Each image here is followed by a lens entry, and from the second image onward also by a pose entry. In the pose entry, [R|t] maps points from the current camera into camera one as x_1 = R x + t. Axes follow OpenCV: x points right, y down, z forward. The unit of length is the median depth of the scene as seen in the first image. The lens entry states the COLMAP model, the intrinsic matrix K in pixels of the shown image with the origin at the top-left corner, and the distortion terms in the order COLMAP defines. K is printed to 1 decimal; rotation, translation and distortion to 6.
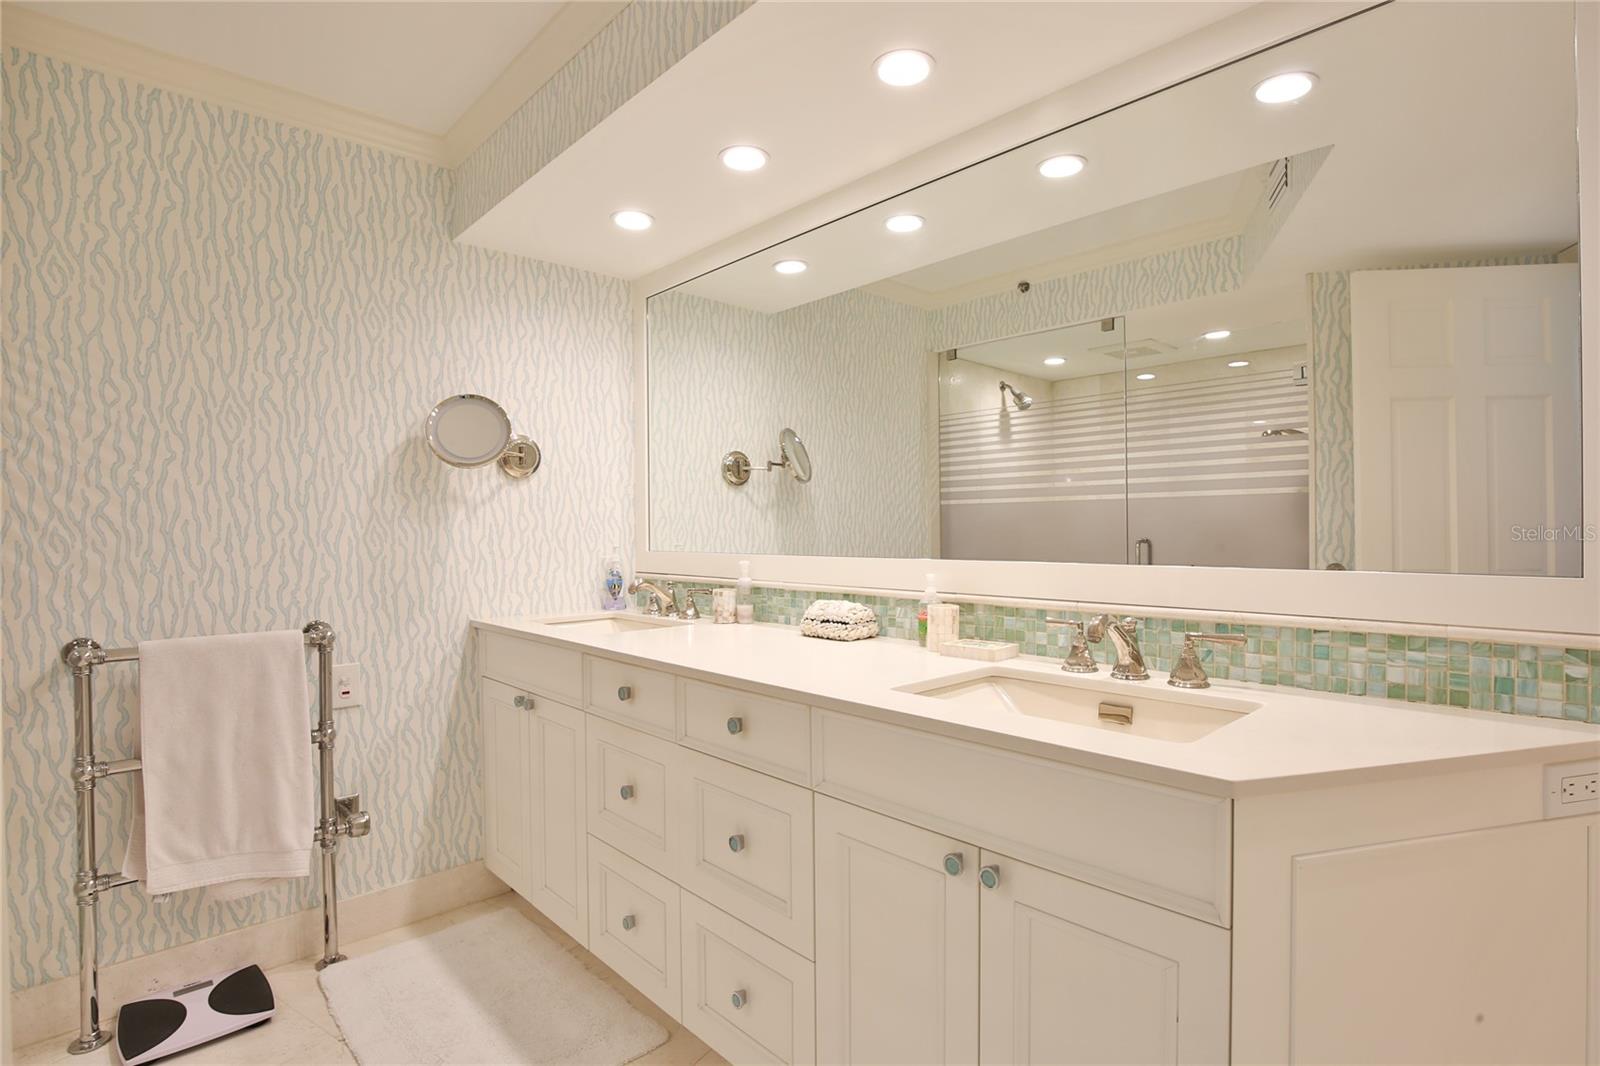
lens RADIAL K [[783.0, 0, 821.0], [0, 783.0, 554.5], [0, 0, 1]] dist [-0.032340, 0.006337]
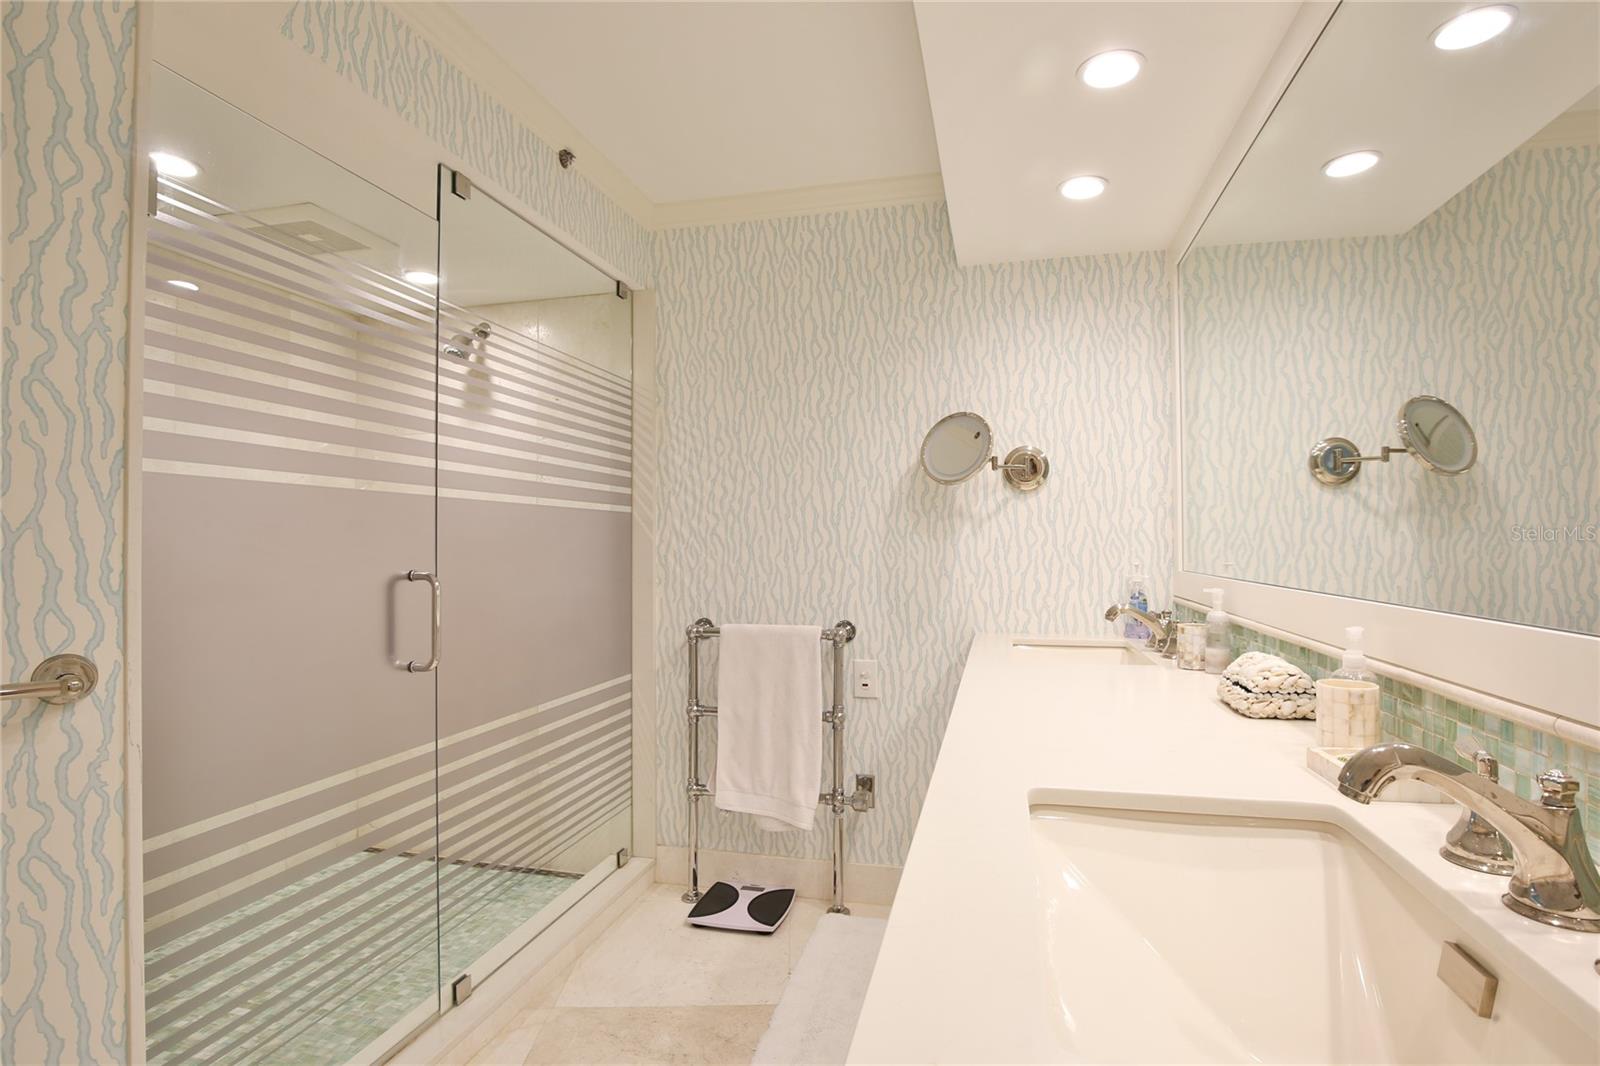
lens RADIAL K [[783.0, 0, 821.0], [0, 783.0, 554.5], [0, 0, 1]] dist [-0.032340, 0.006337]
pose [[0.552463, 0.014205, -0.833417, 0.305997], [-0.028202, 0.999601, -0.001658, -0.011690], [0.833060, 0.024420, 0.552643, 0.282831]]
